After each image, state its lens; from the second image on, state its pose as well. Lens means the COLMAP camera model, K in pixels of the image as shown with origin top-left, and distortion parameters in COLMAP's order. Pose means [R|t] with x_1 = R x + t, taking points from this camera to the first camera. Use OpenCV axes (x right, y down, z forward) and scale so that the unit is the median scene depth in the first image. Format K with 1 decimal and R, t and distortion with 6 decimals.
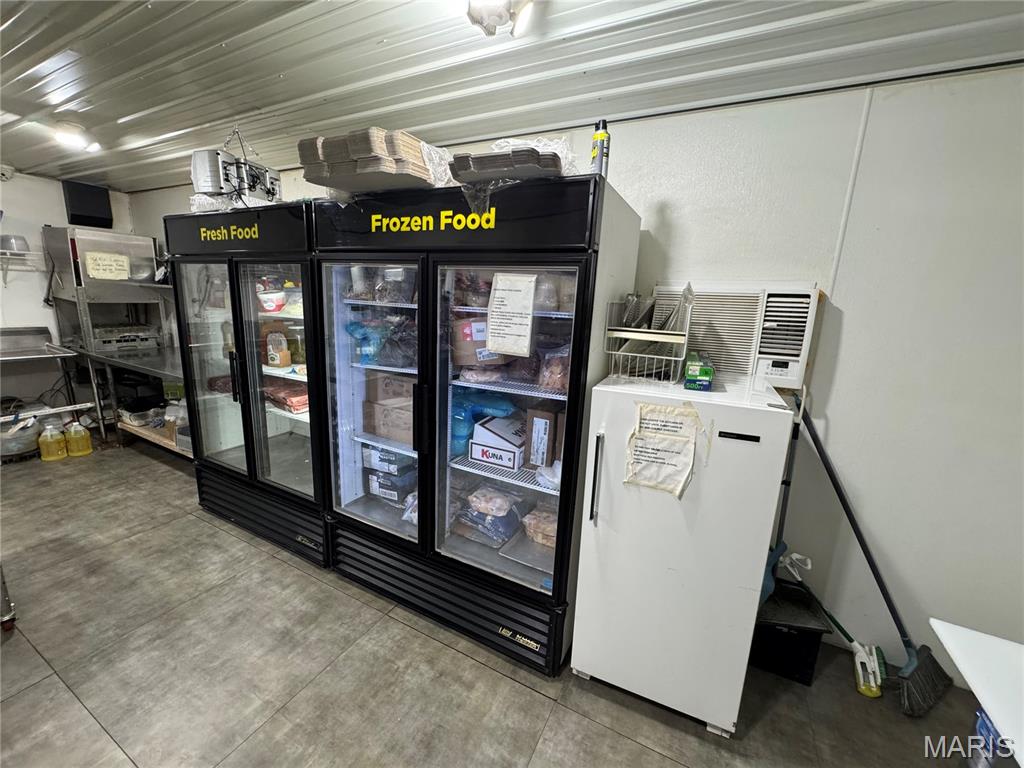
lens RADIAL K [[409.8, 0, 510.5], [0, 409.8, 384.7], [0, 0, 1]] dist [-0.004137, 0.000530]
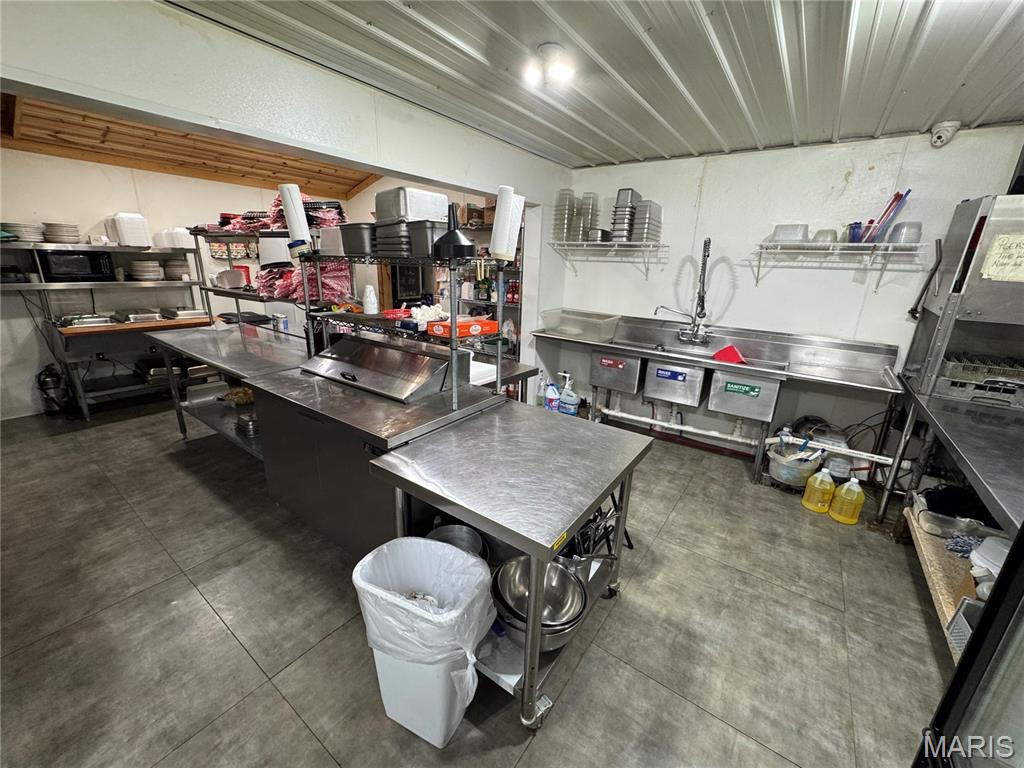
lens RADIAL K [[409.8, 0, 510.6], [0, 409.8, 383.1], [0, 0, 1]] dist [-0.004137, 0.000530]
pose [[-0.145849, 0.231855, -0.961754, -0.305355], [-0.250889, 0.931701, 0.262657, -0.098343], [0.956965, 0.279602, -0.077718, 0.406041]]
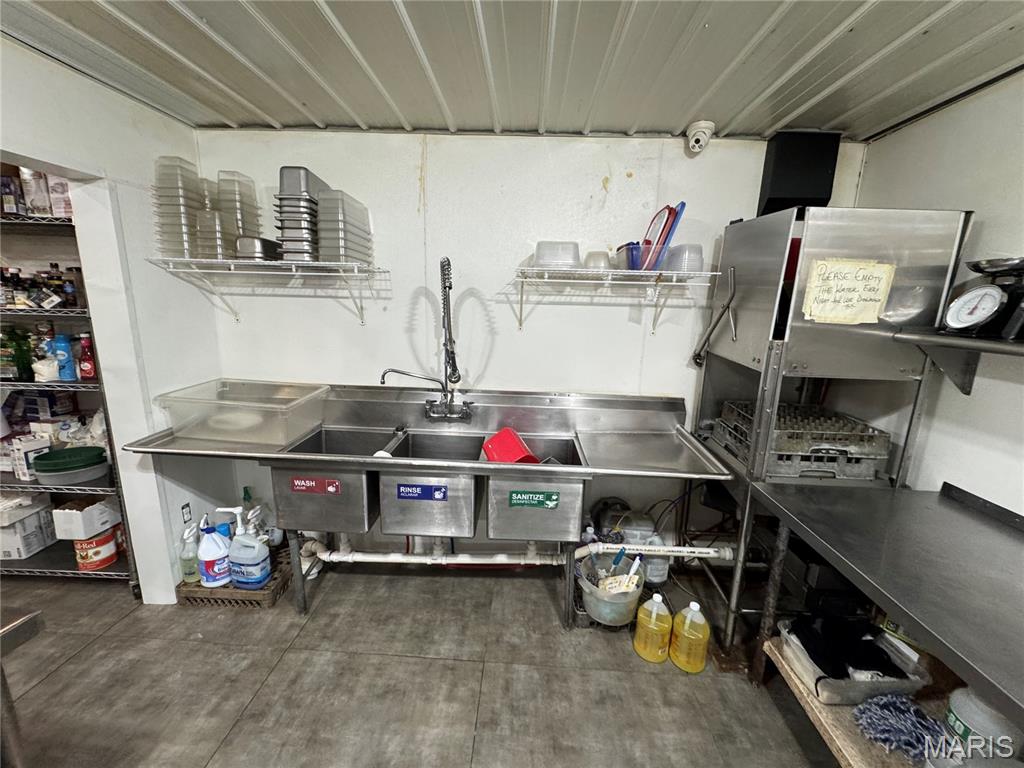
lens RADIAL K [[409.8, 0, 512.7], [0, 409.8, 382.5], [0, 0, 1]] dist [-0.004137, 0.000530]
pose [[0.425693, 0.145557, -0.893084, -0.718665], [-0.201282, 0.977481, 0.063370, -0.153641], [0.882197, 0.152785, 0.445405, 0.513578]]
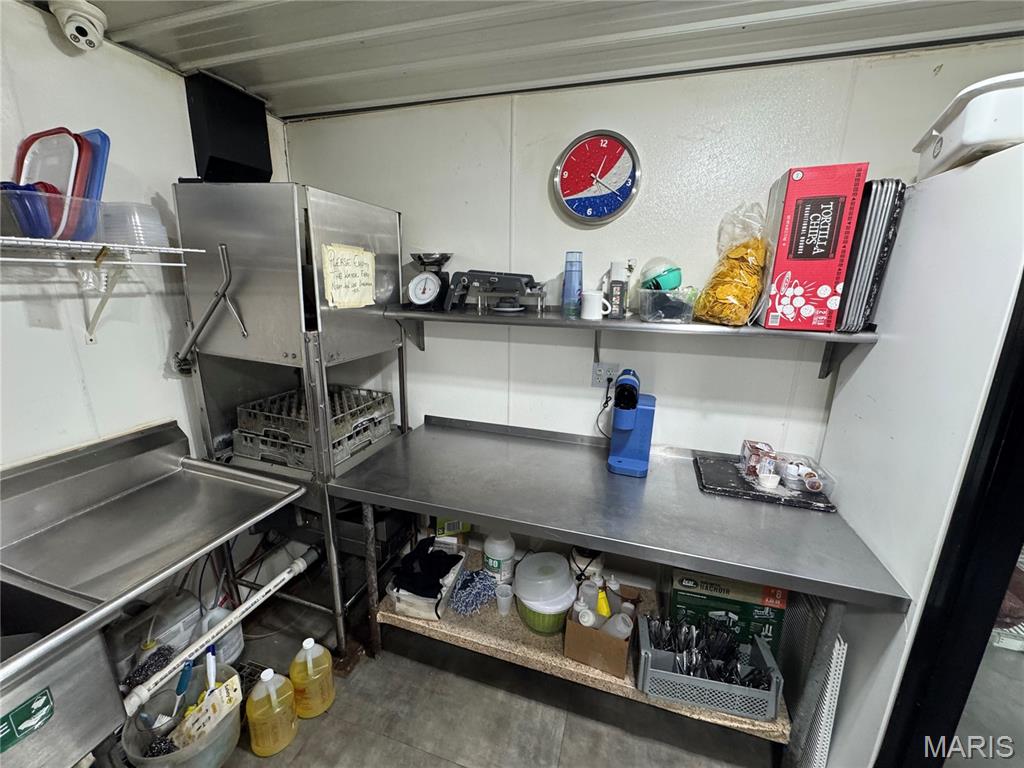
lens RADIAL K [[409.8, 0, 509.9], [0, 409.8, 383.6], [0, 0, 1]] dist [-0.004137, 0.000530]
pose [[0.984298, -0.073525, 0.160471, -0.862429], [0.067383, 0.996783, 0.043390, -0.178224], [-0.163145, -0.031895, 0.986086, 0.519248]]
